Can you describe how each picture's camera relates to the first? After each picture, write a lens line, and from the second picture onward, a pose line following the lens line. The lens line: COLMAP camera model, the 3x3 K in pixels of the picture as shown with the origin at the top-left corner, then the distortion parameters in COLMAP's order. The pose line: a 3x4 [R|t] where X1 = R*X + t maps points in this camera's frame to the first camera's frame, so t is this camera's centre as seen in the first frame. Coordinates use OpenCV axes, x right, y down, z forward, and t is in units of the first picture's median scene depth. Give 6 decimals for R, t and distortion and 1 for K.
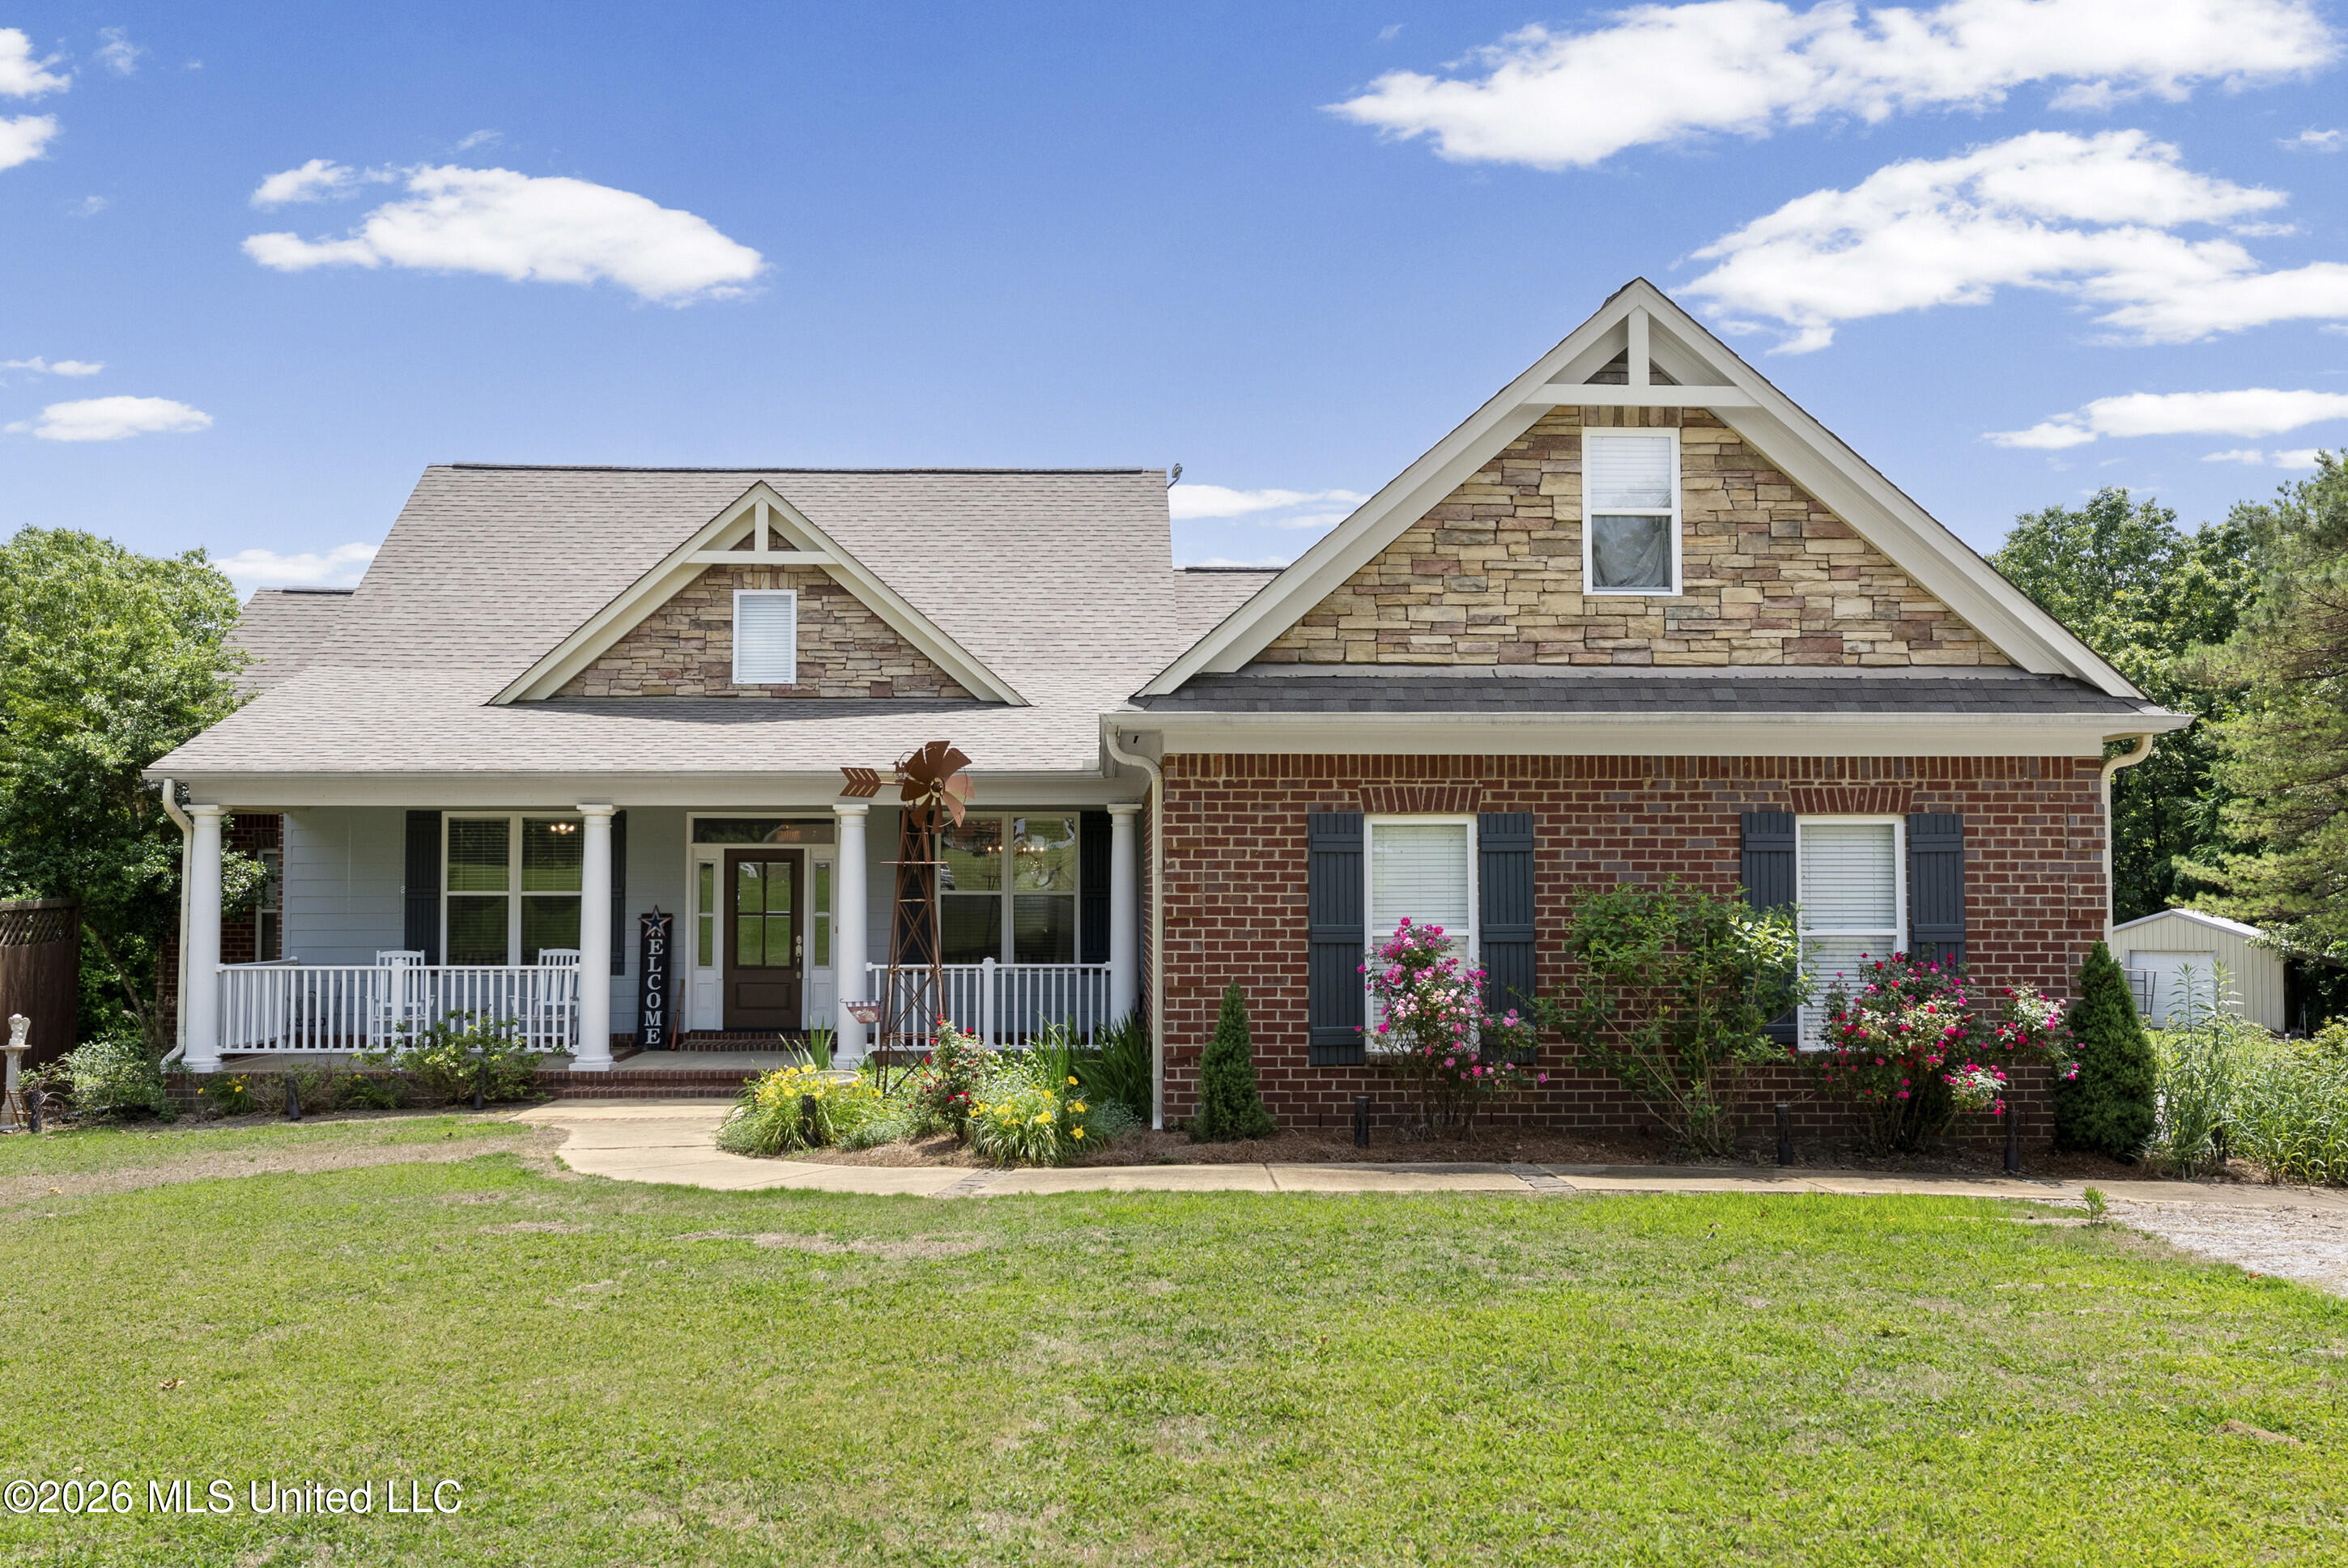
lens RADIAL K [[2139.5, 0, 1174.0], [0, 2139.5, 784.0], [0, 0, 1]] dist [0.005539, 0.001287]
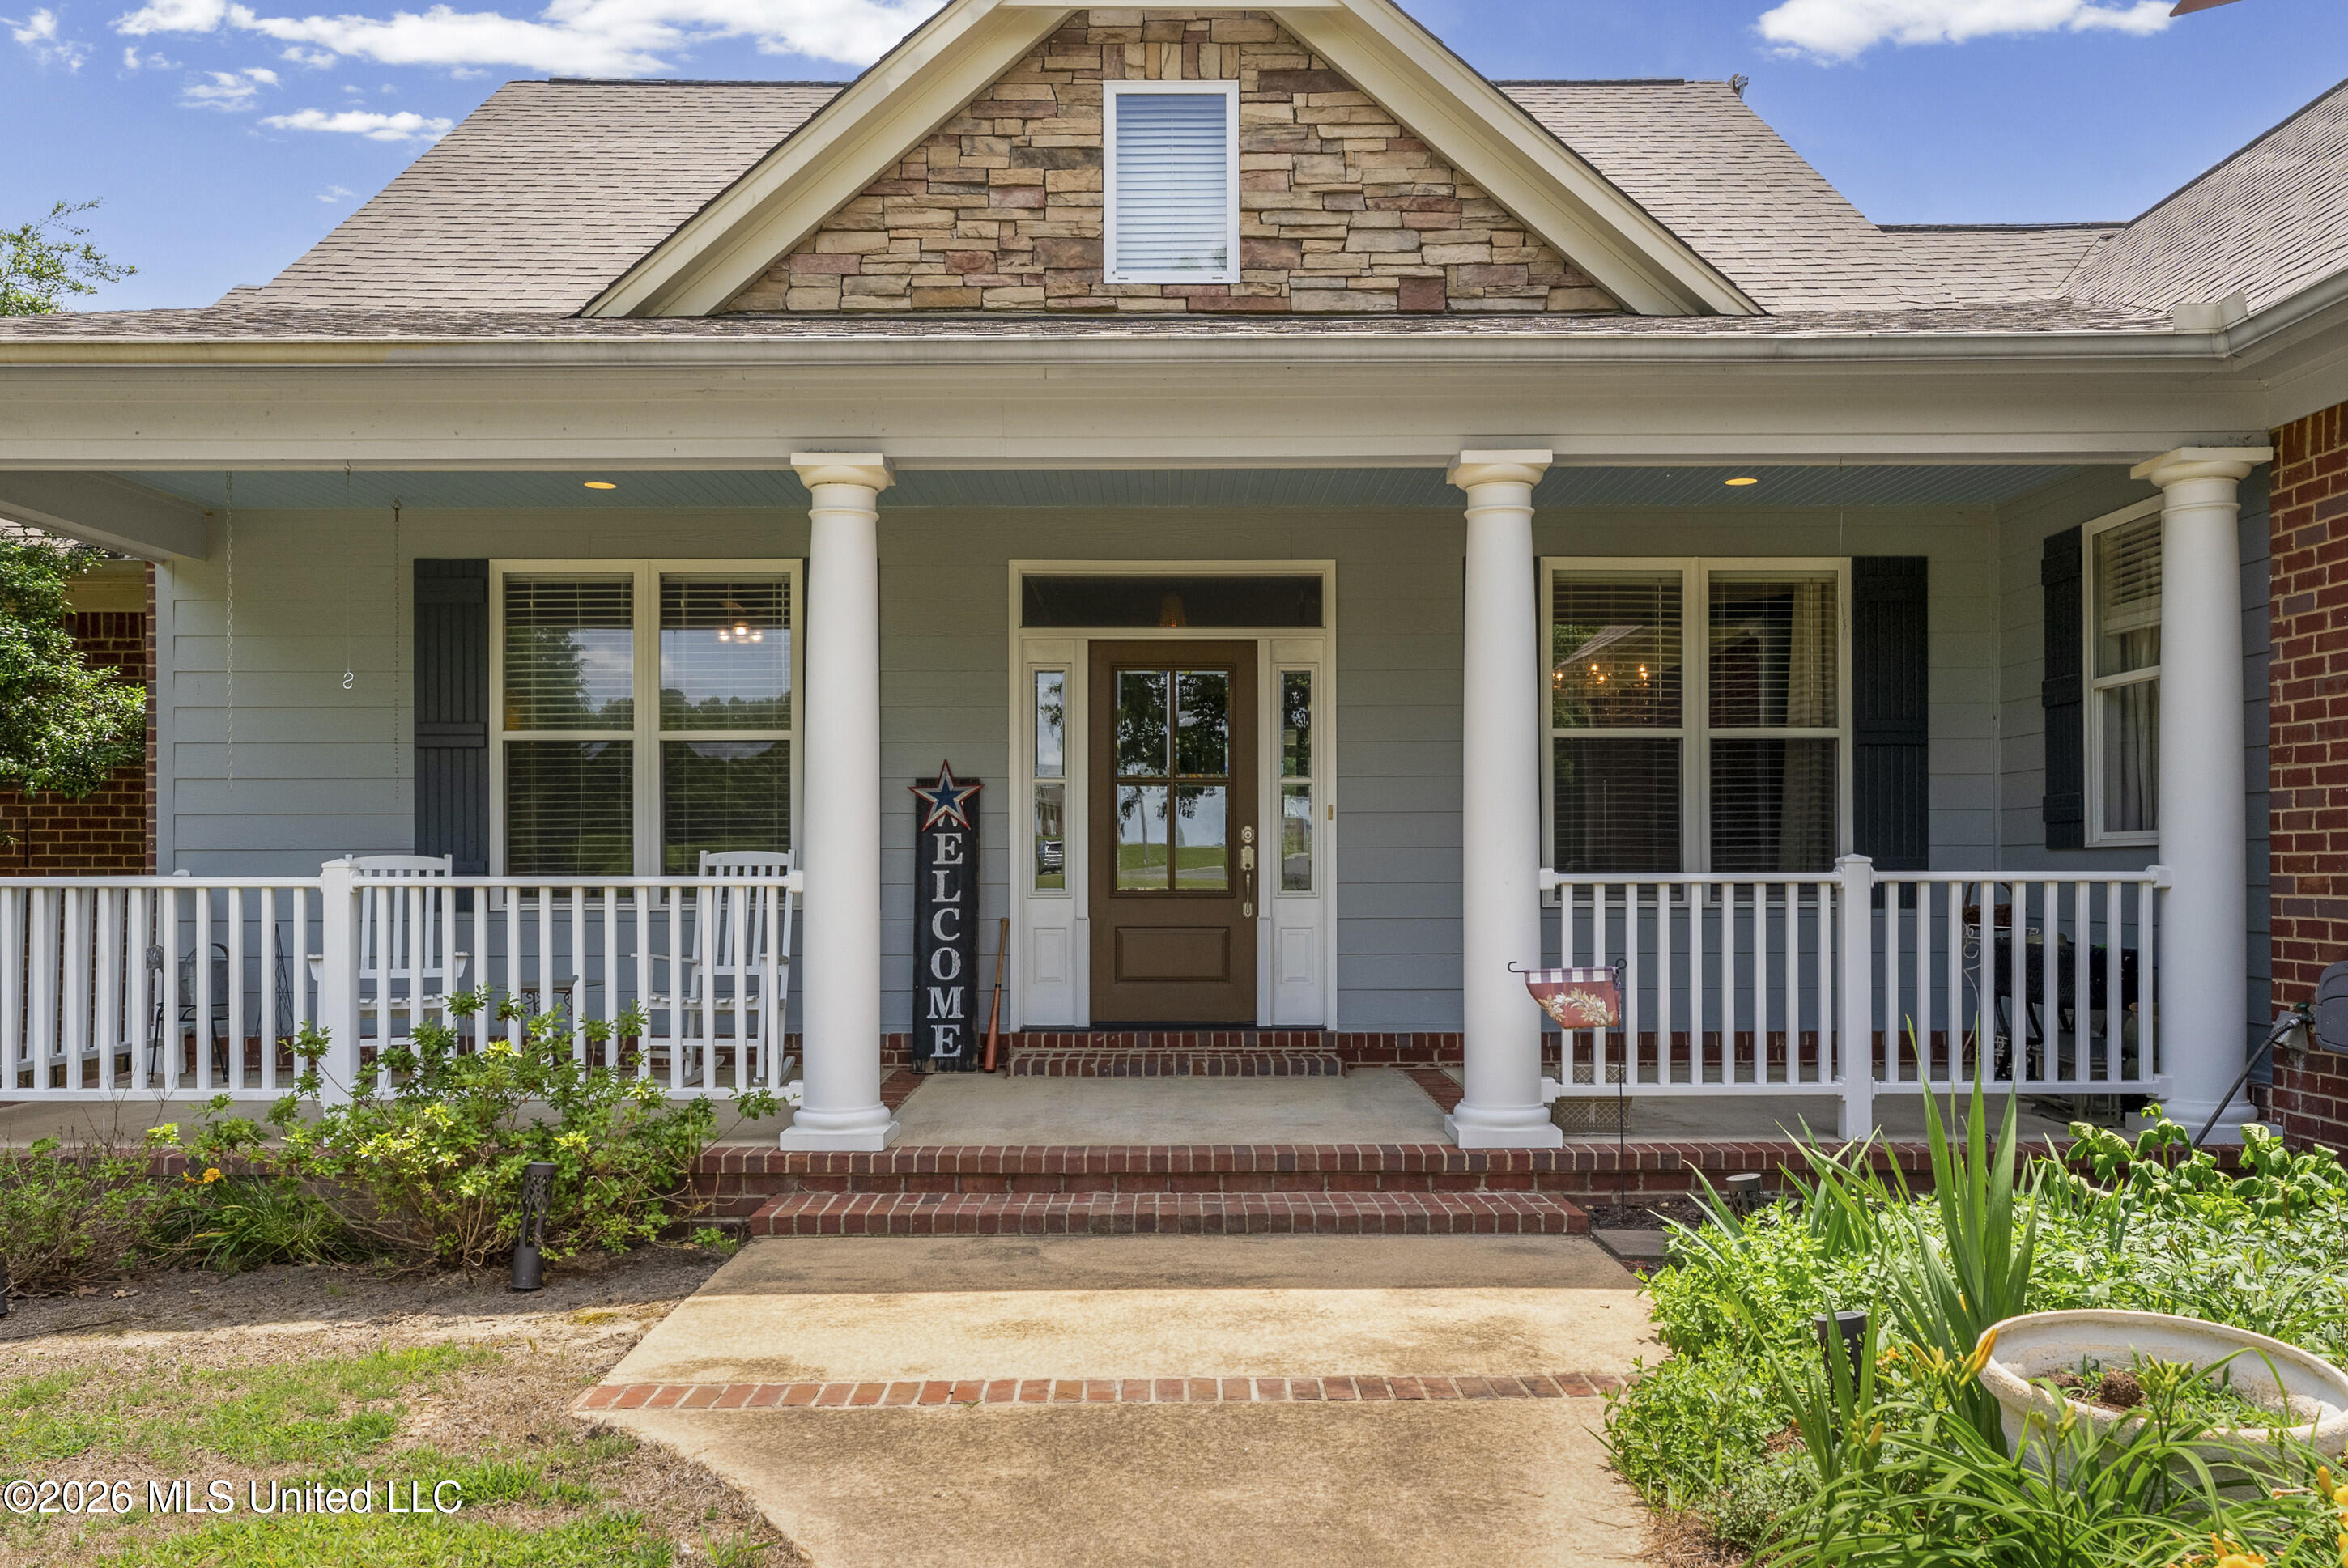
lens RADIAL K [[1789.1, 0, 1169.5], [0, 1789.1, 857.3], [0, 0, 1]] dist [-0.001007, -0.000610]
pose [[0.999437, -0.001788, -0.033515, -0.205813], [0.003274, 0.999011, 0.044333, 0.069224], [0.033403, -0.044418, 0.998454, 0.697848]]
